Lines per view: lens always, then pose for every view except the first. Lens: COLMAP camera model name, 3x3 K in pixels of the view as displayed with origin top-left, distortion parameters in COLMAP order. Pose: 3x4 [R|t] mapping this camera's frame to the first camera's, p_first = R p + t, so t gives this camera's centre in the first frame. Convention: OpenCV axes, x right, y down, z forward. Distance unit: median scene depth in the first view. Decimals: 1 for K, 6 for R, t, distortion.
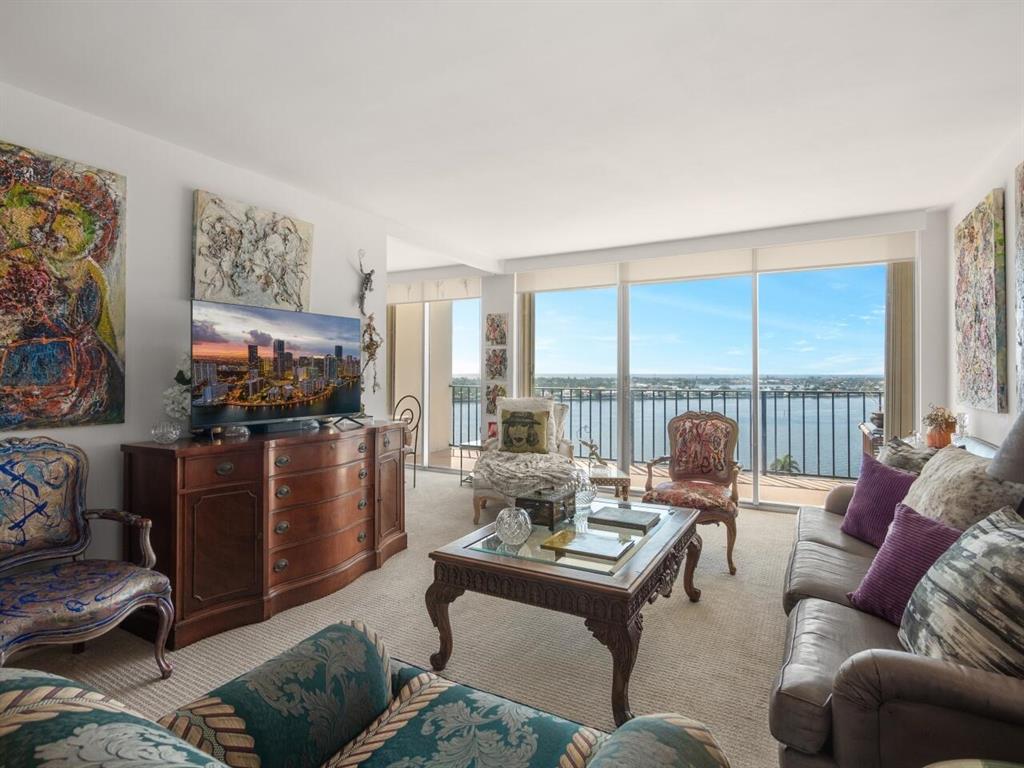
lens RADIAL K [[536.5, 0, 507.6], [0, 536.5, 366.1], [0, 0, 1]] dist [-0.000349, 0.000079]
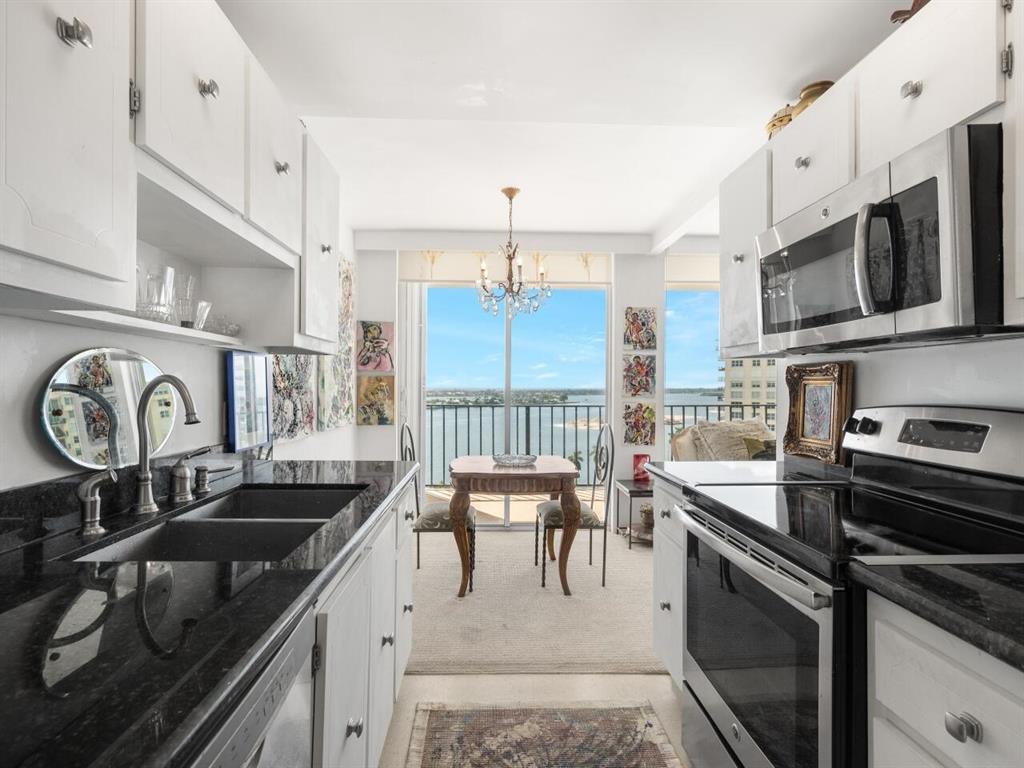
lens RADIAL K [[536.5, 0, 512.5], [0, 536.5, 392.0], [0, 0, 1]] dist [-0.000349, 0.000079]
pose [[0.845529, -0.007536, 0.533876, -0.569560], [-0.004905, 0.999749, 0.021880, 0.003595], [-0.533907, -0.021119, 0.845279, 0.473824]]
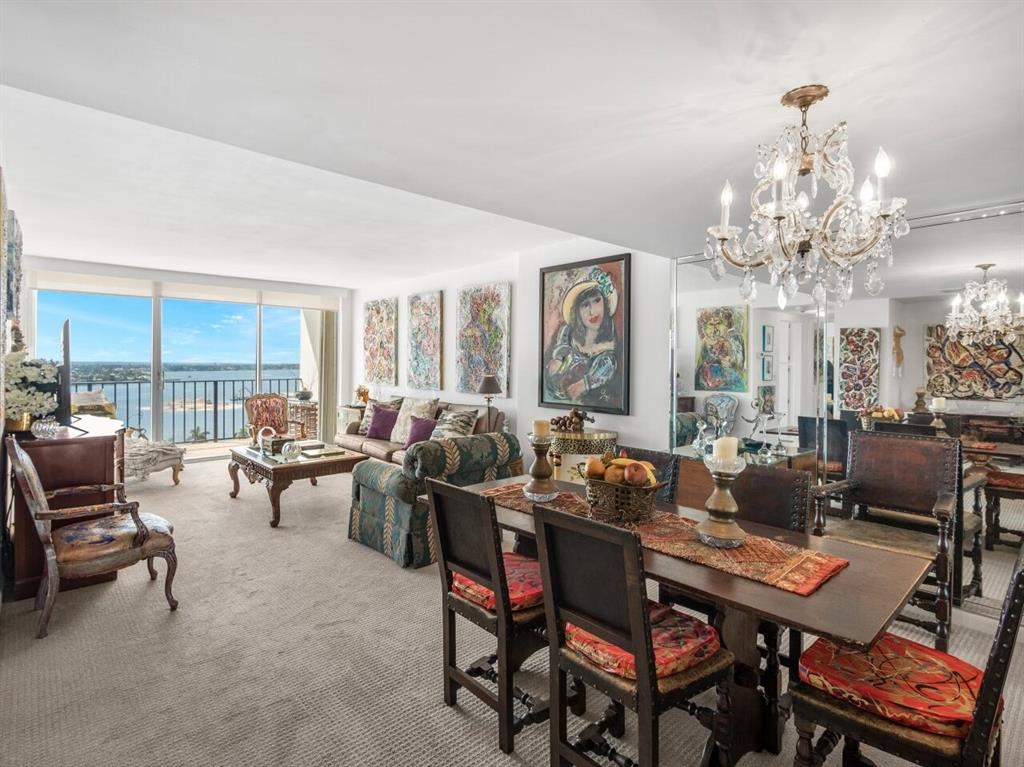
lens RADIAL K [[529.0, 0, 507.0], [0, 529.0, 363.3], [0, 0, 1]] dist [0.005633, 0.000880]
pose [[0.323045, 0.001531, 0.946382, -0.624012], [-0.019661, 0.999794, 0.005093, -0.021393], [-0.946179, -0.020252, 0.323008, -0.152772]]
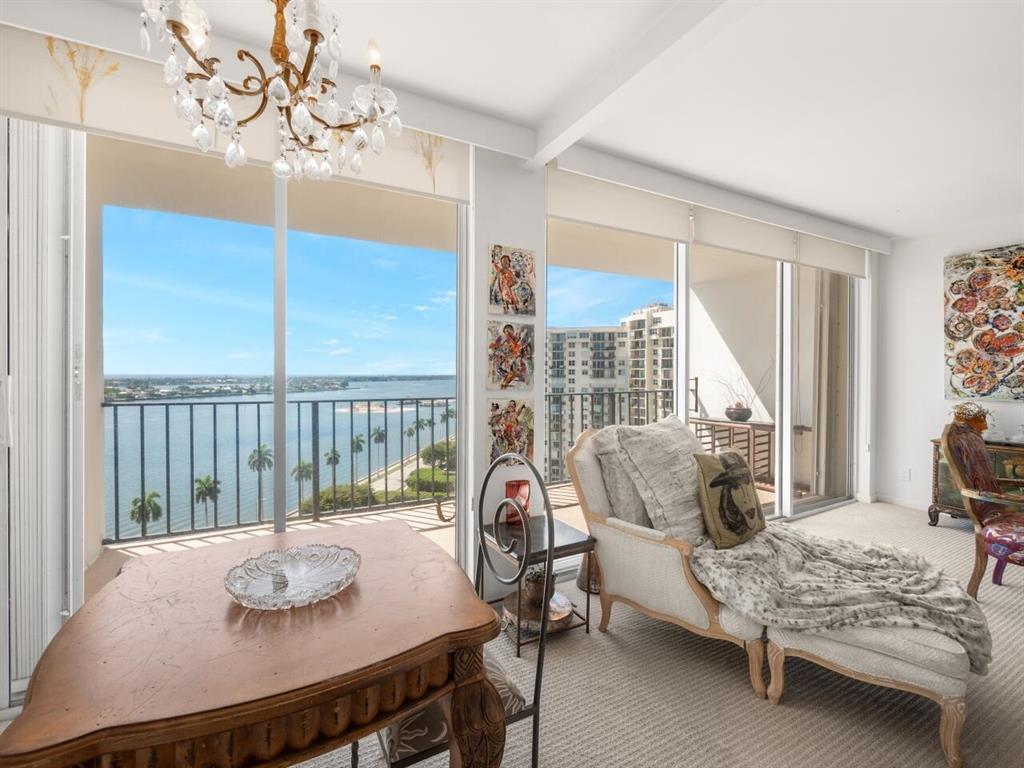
lens RADIAL K [[449.0, 0, 510.7], [0, 449.0, 376.7], [0, 0, 1]] dist [-0.002414, 0.004201]
pose [[0.527797, -0.006841, 0.849343, -0.357989], [-0.010342, 0.999842, 0.014480, 0.008819], [-0.849308, -0.016426, 0.527643, 0.802818]]
